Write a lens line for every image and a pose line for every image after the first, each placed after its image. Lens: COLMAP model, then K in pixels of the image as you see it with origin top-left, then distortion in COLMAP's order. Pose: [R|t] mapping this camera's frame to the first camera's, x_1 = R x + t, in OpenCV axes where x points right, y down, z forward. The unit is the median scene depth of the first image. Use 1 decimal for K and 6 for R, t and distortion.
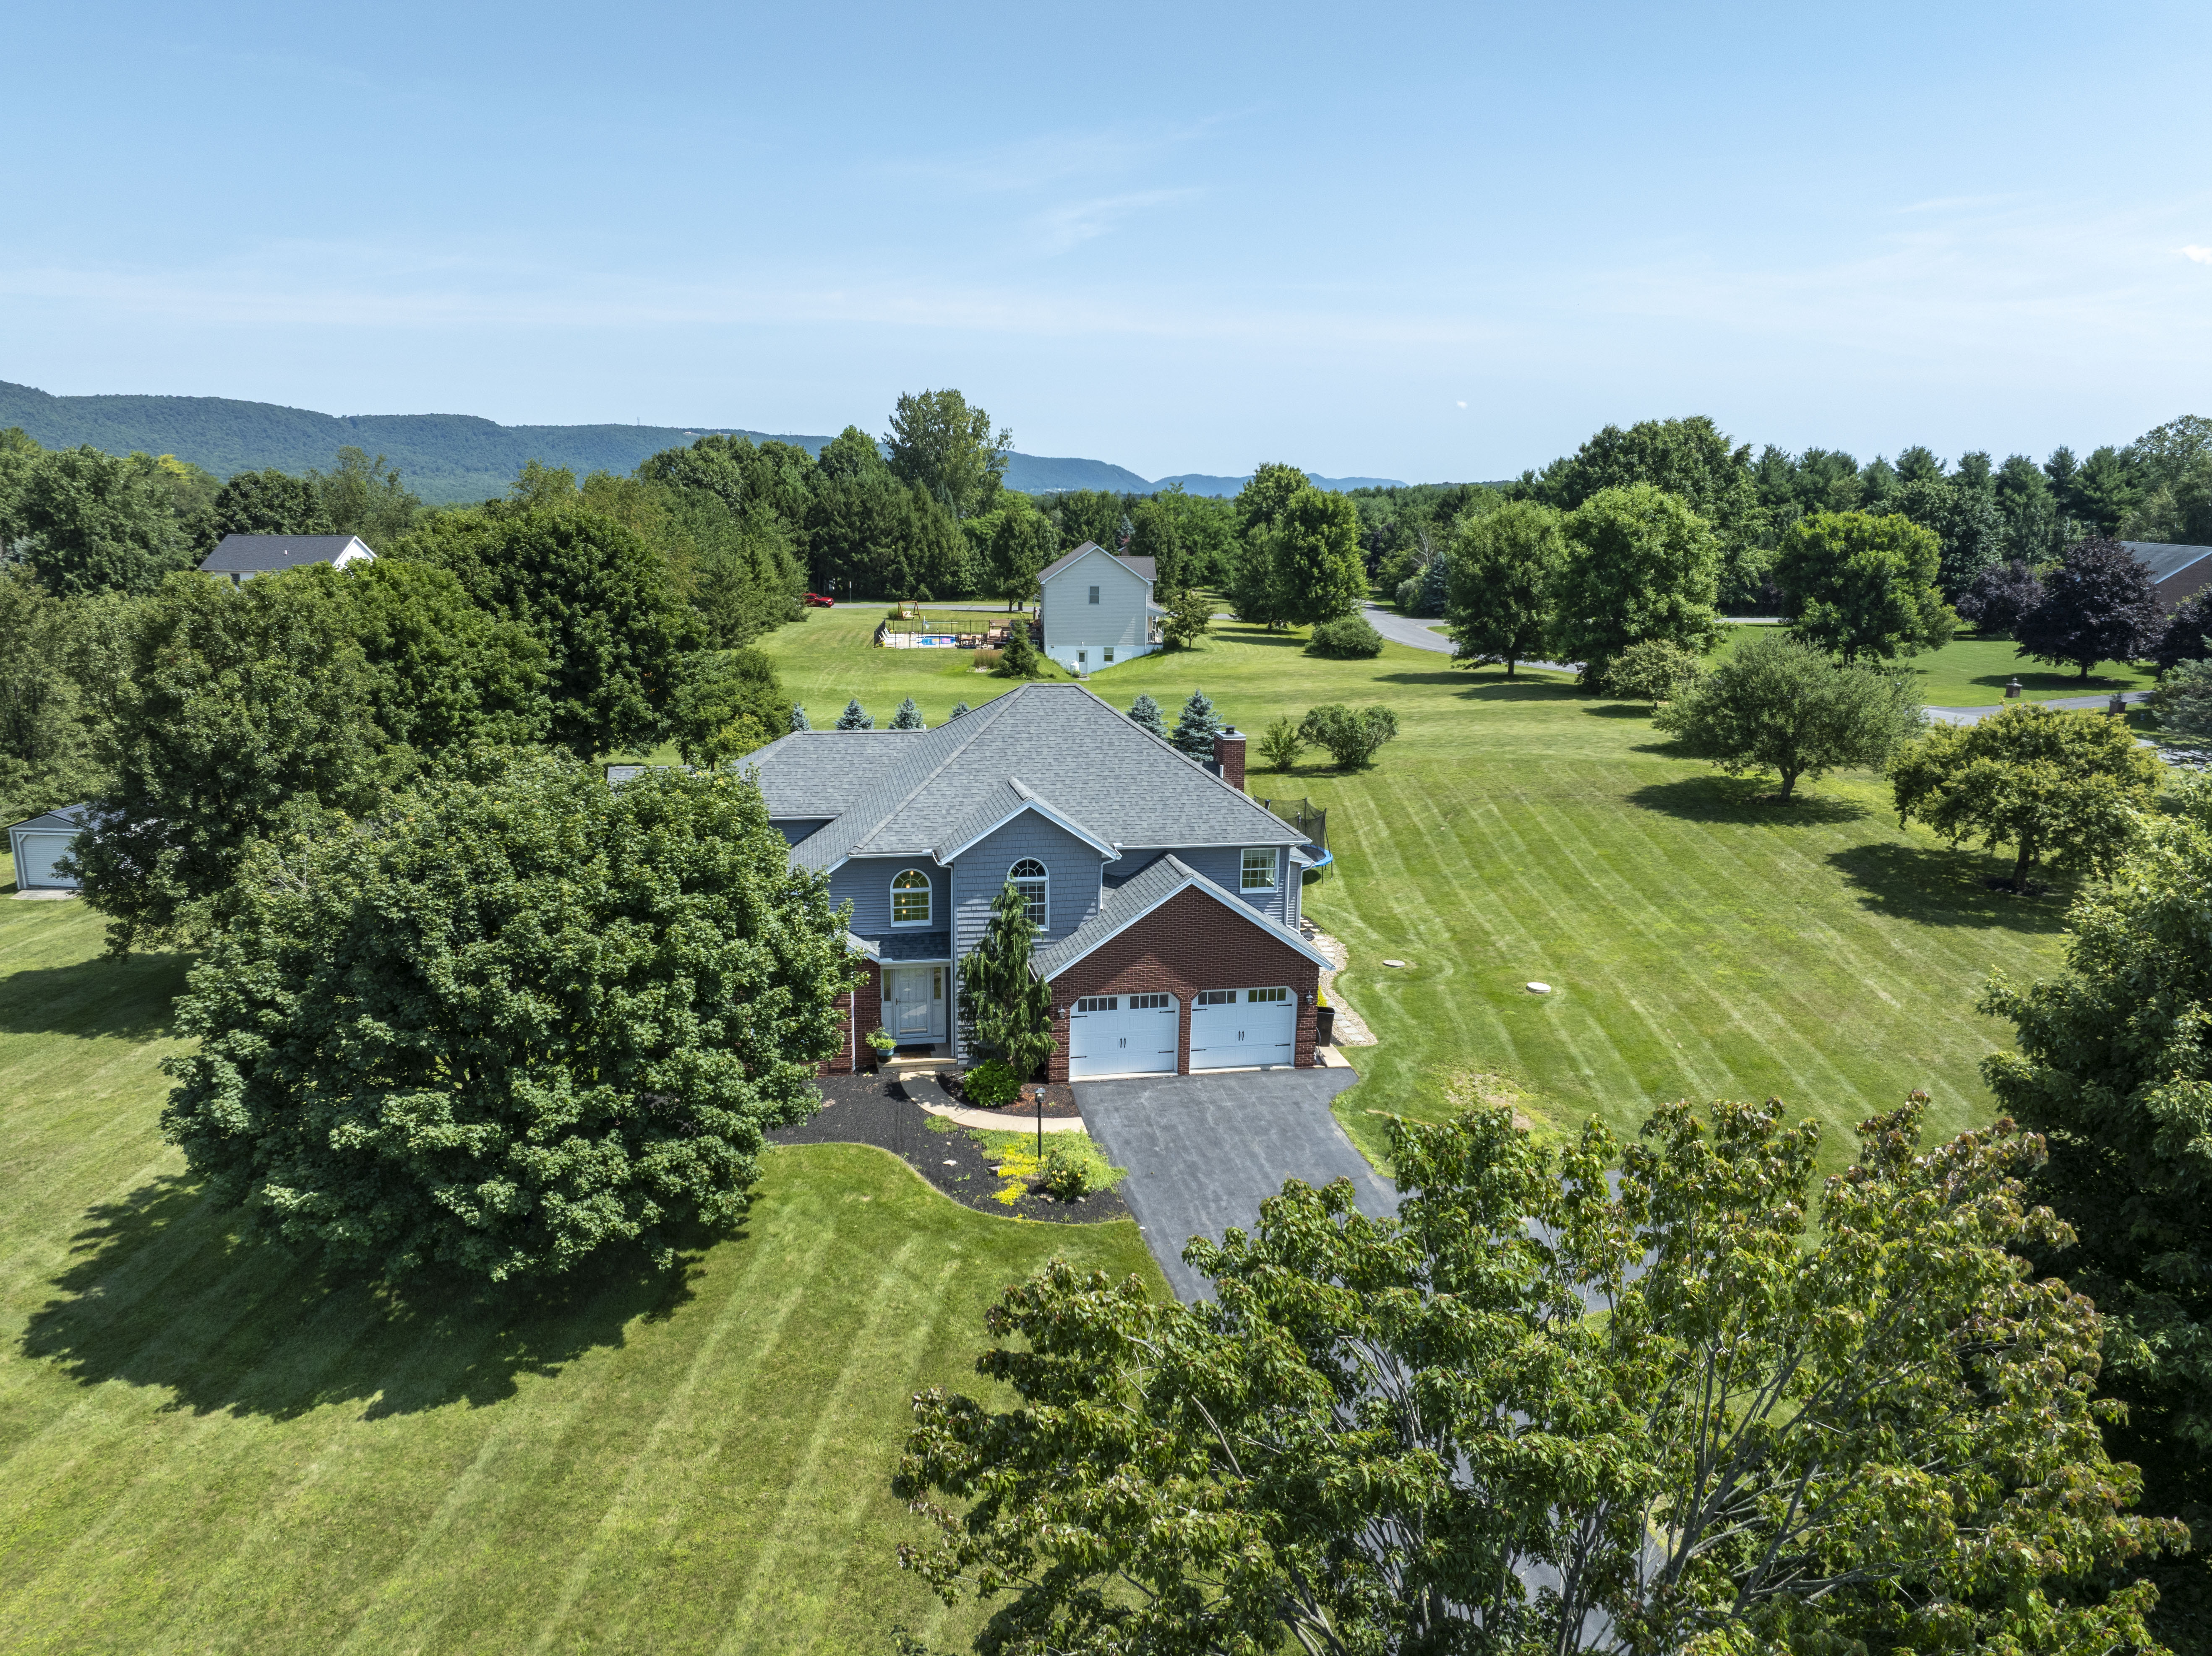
lens RADIAL K [[1567.5, 0, 1106.0], [0, 1567.5, 828.0], [0, 0, 1]] dist [-0.049021, 0.006571]
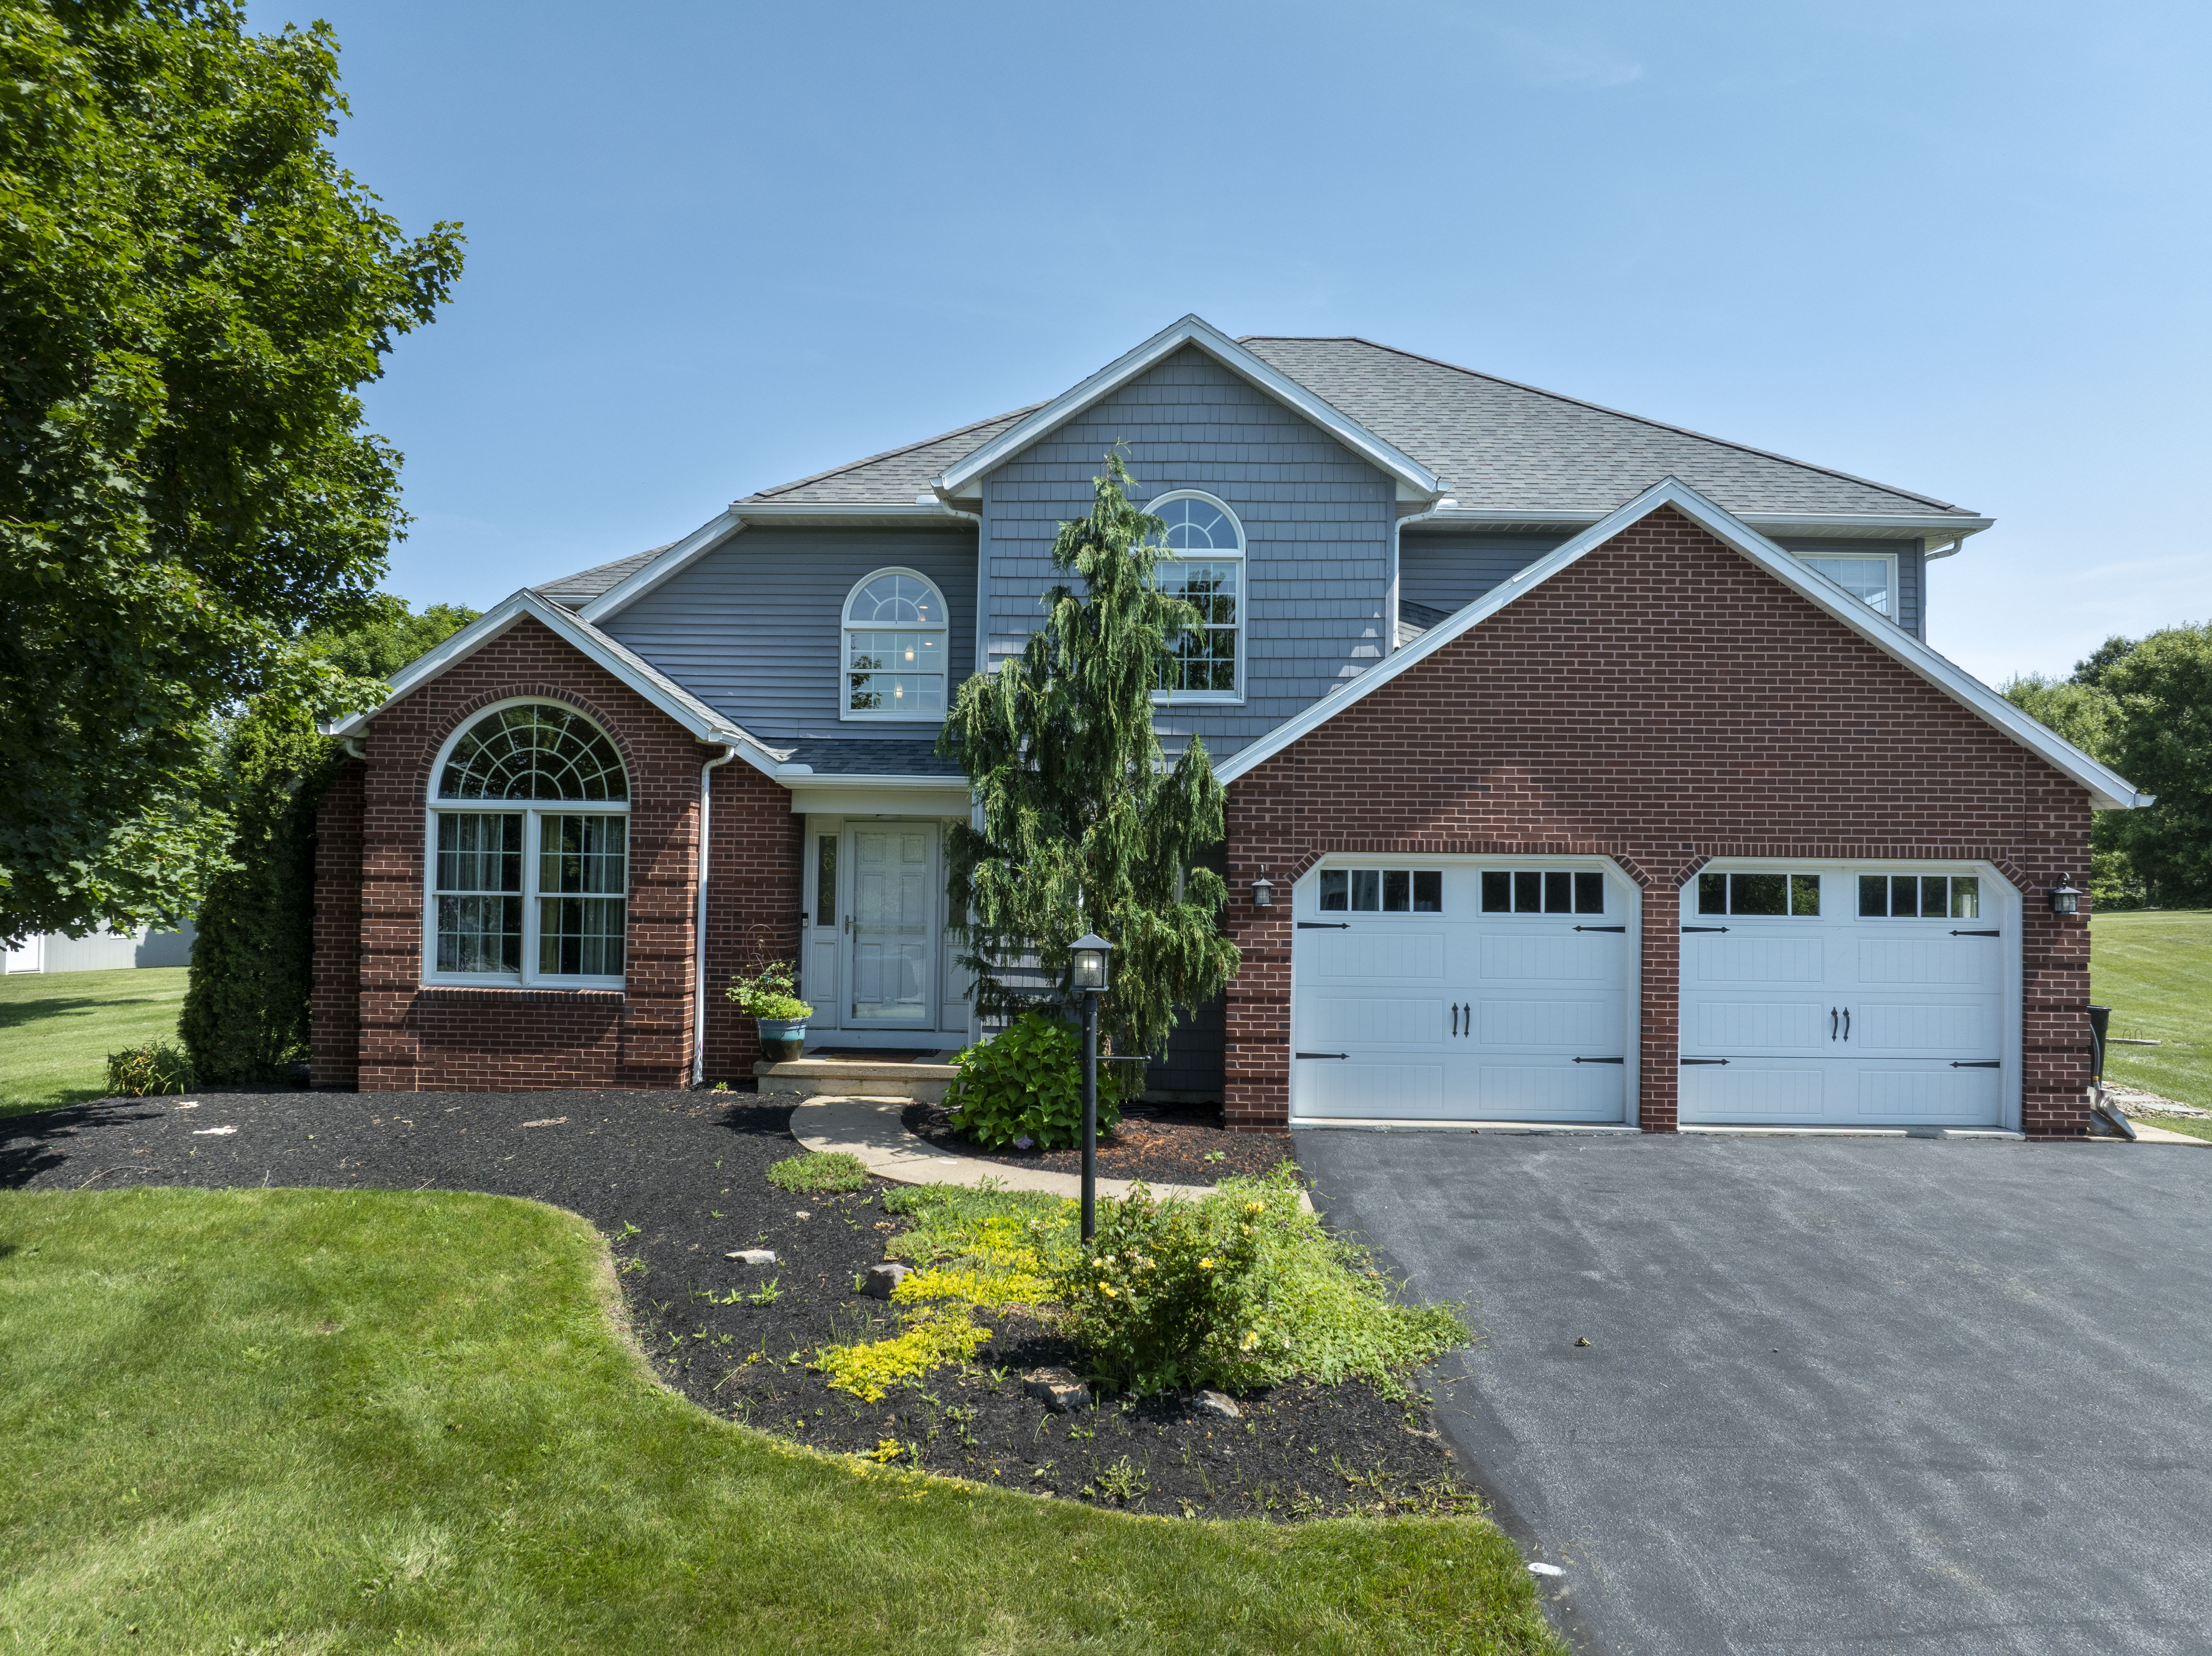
lens RADIAL K [[1522.4, 0, 1106.0], [0, 1522.4, 828.0], [0, 0, 1]] dist [-0.055822, 0.004895]
pose [[0.972491, -0.009518, -0.232747, 0.012822], [-0.054364, 0.962300, -0.266501, 0.186955], [0.226509, 0.271823, 0.935311, 0.681532]]
